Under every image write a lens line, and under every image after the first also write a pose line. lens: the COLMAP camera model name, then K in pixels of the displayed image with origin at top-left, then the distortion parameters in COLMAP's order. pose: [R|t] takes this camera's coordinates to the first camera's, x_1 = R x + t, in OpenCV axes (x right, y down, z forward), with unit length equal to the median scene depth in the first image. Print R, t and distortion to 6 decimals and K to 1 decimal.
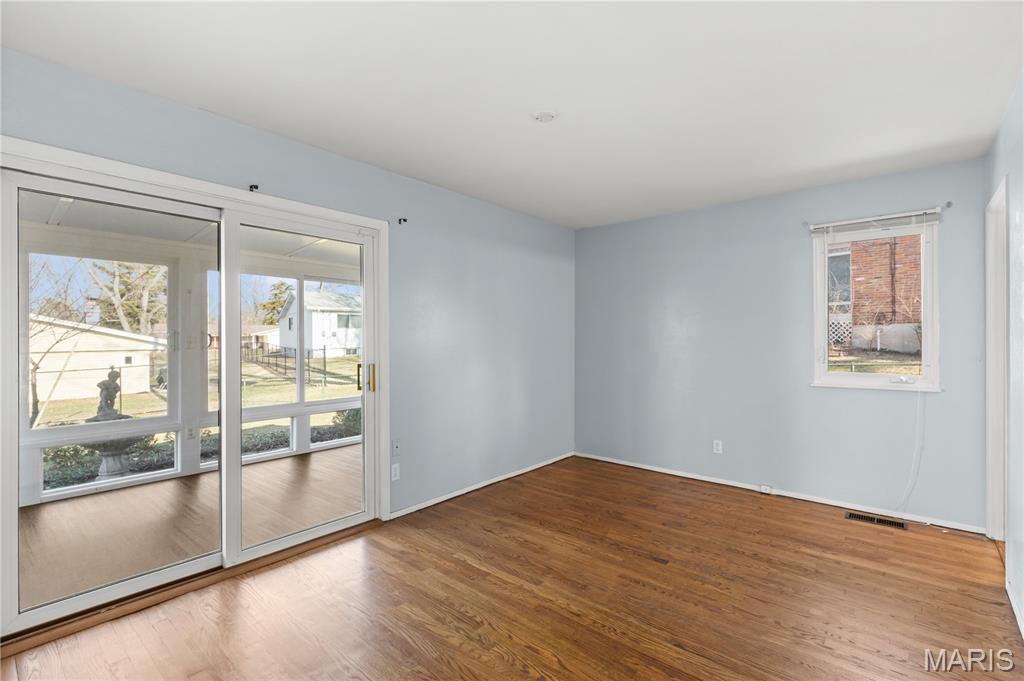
lens RADIAL K [[464.6, 0, 514.9], [0, 464.6, 339.5], [0, 0, 1]] dist [0.001198, -0.000274]
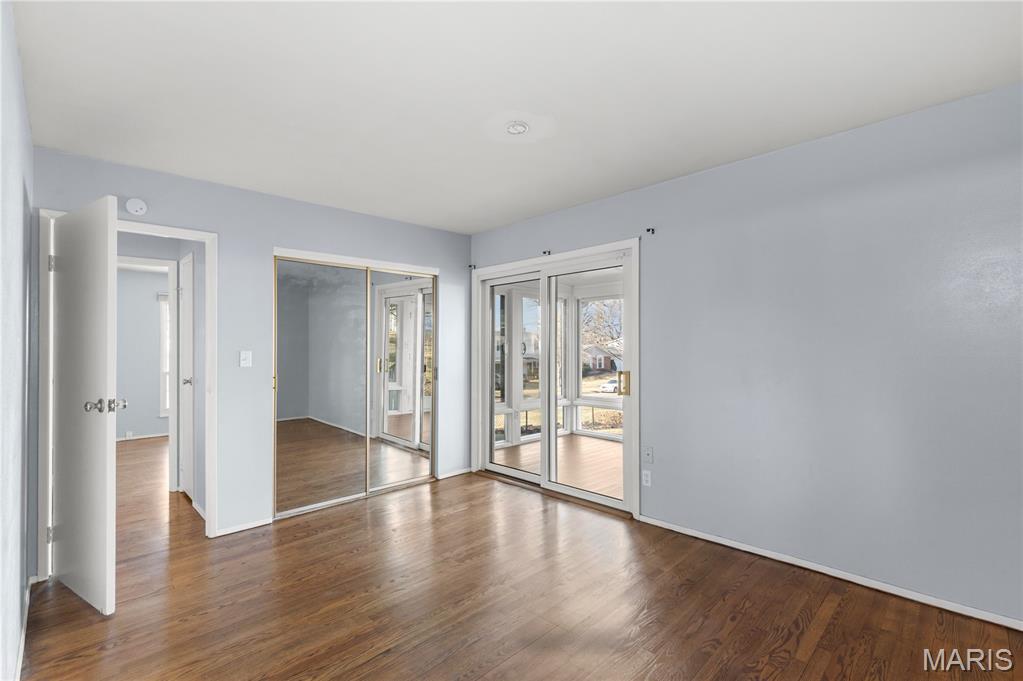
lens RADIAL K [[464.2, 0, 514.4], [0, 464.2, 339.5], [0, 0, 1]] dist [0.001198, -0.000274]
pose [[-0.086362, -0.014075, -0.996164, 0.789027], [0.008627, 0.999852, -0.014875, -0.007895], [0.996226, -0.009879, -0.086228, 0.796812]]
